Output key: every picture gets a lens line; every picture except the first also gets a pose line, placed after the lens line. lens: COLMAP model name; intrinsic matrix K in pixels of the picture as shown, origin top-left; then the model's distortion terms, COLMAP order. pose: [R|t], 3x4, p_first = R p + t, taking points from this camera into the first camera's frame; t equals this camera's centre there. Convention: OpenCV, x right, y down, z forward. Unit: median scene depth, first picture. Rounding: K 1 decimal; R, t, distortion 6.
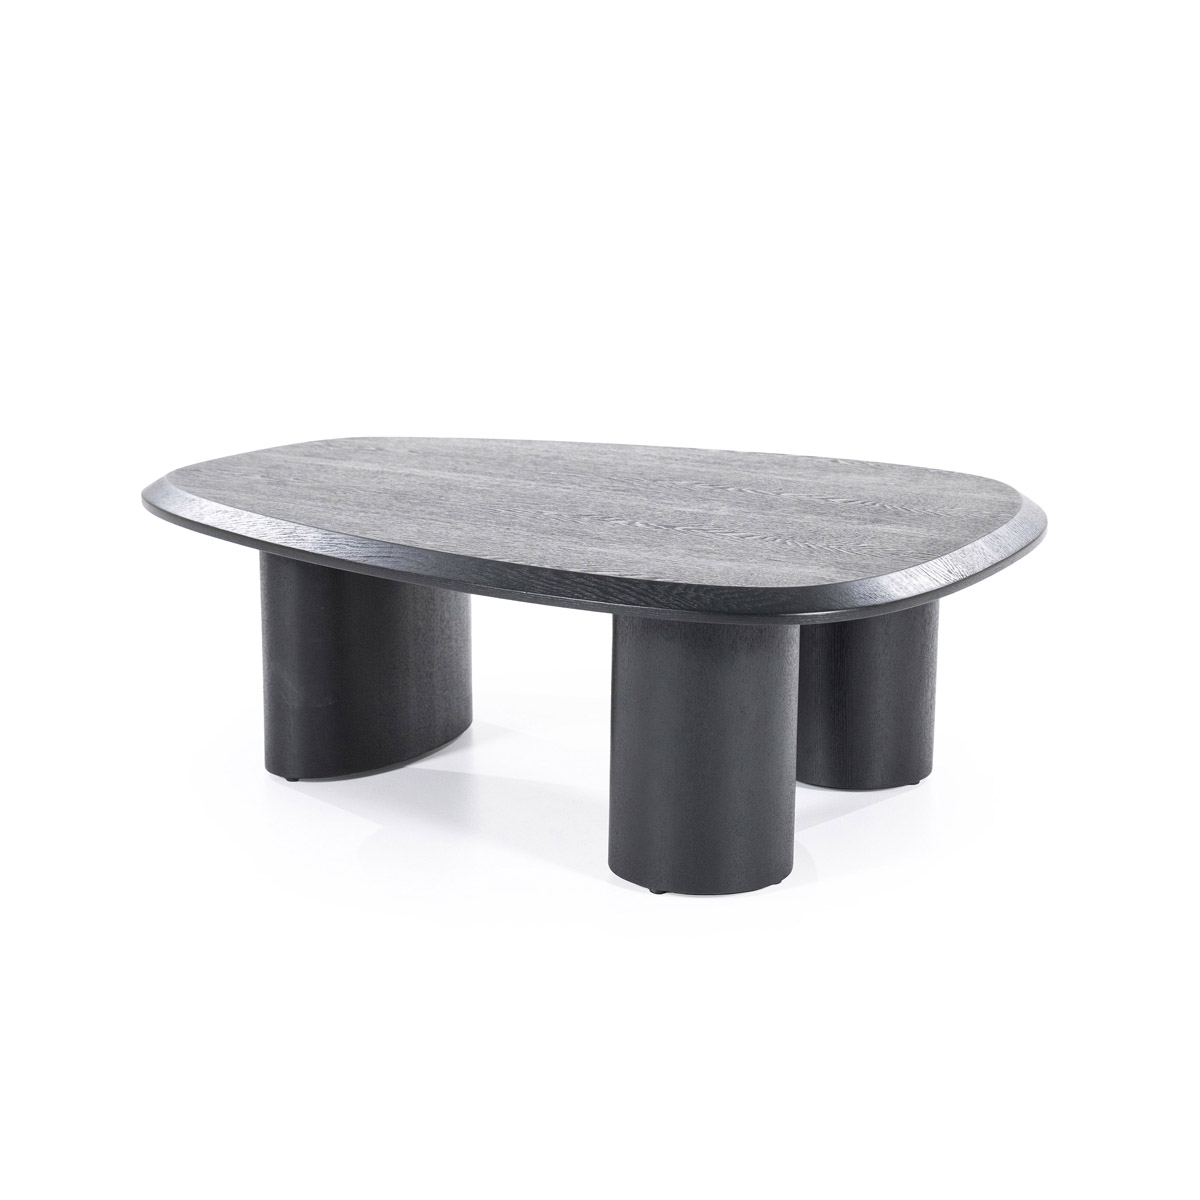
lens RADIAL K [[3523.7, 0, 600.1], [0, 3523.7, 600.1], [0, 0, 1]] dist [0.314774, 0.000000]
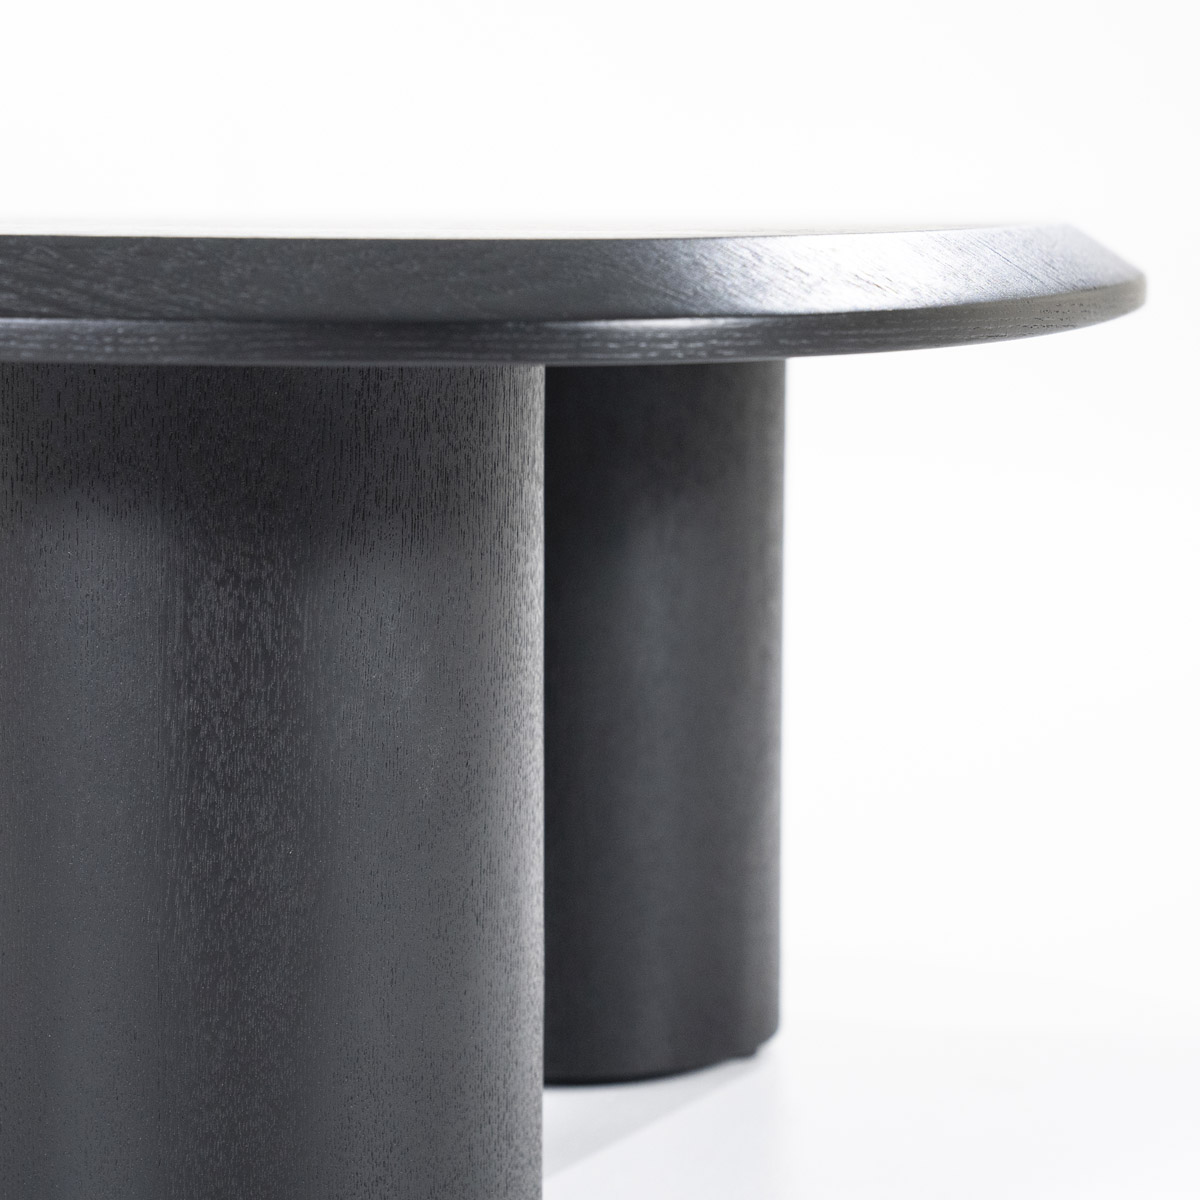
lens RADIAL K [[3746.0, 0, 599.5], [0, 3746.0, 600.2], [0, 0, 1]] dist [0.258011, 0.000000]
pose [[0.971490, -0.035539, 0.234402, -0.013323], [0.063177, 0.991757, -0.111474, 0.053201], [-0.228508, 0.123104, 0.965727, 0.708082]]
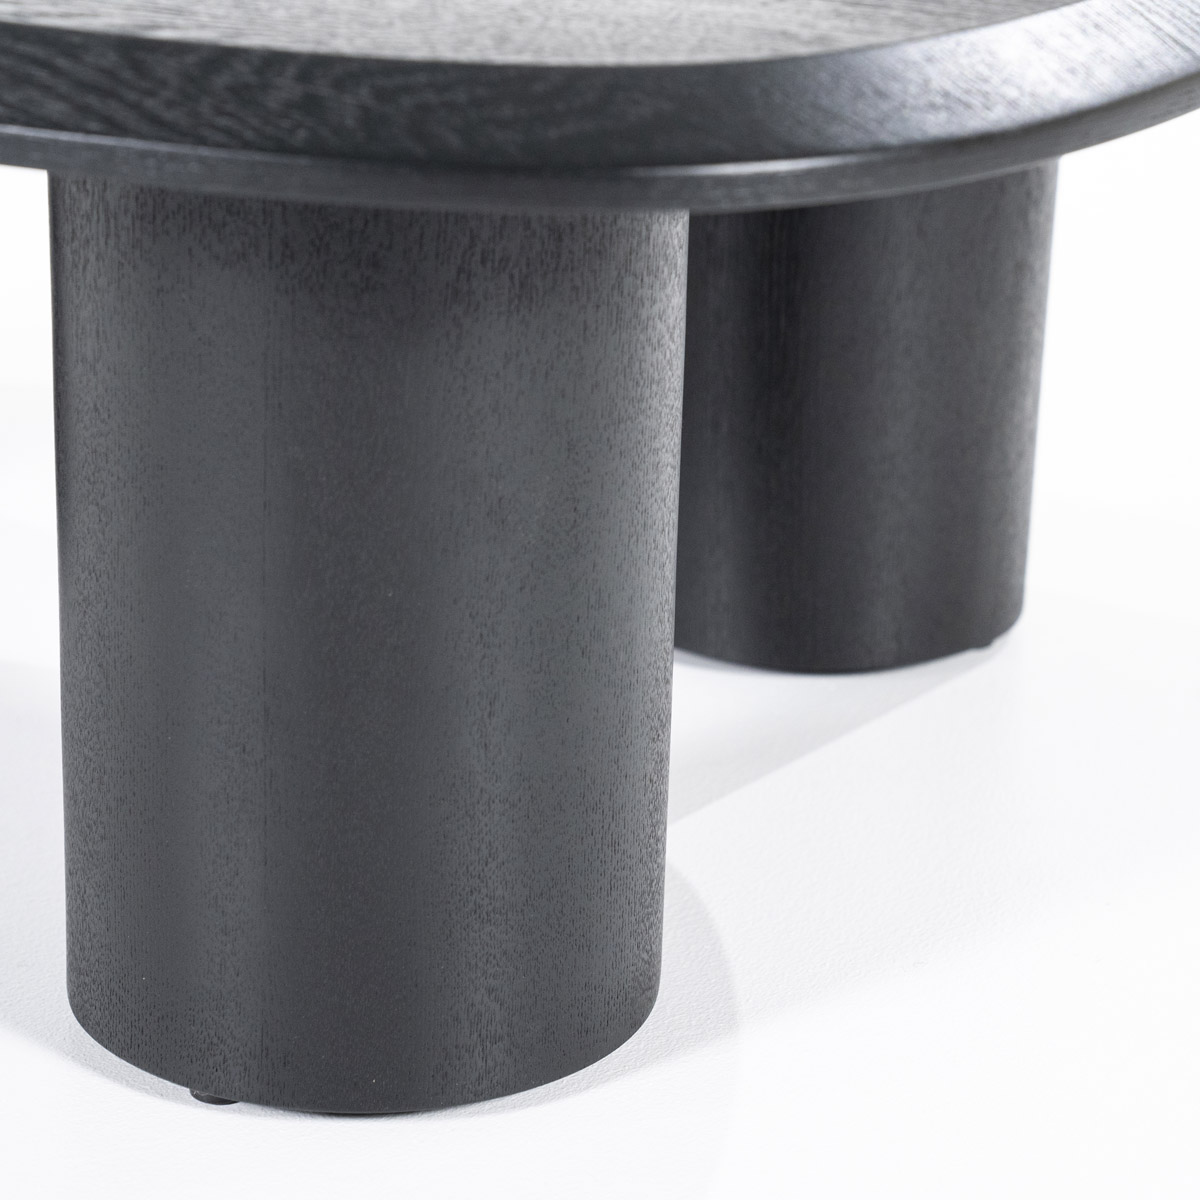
lens RADIAL K [[3523.7, 0, 599.4], [0, 3523.7, 600.4], [0, 0, 1]] dist [0.314774, 0.000000]
pose [[0.998506, -0.006219, 0.054293, 0.033442], [-0.000236, 0.993004, 0.118079, 0.004532], [-0.054648, -0.117915, 0.991519, 0.715315]]
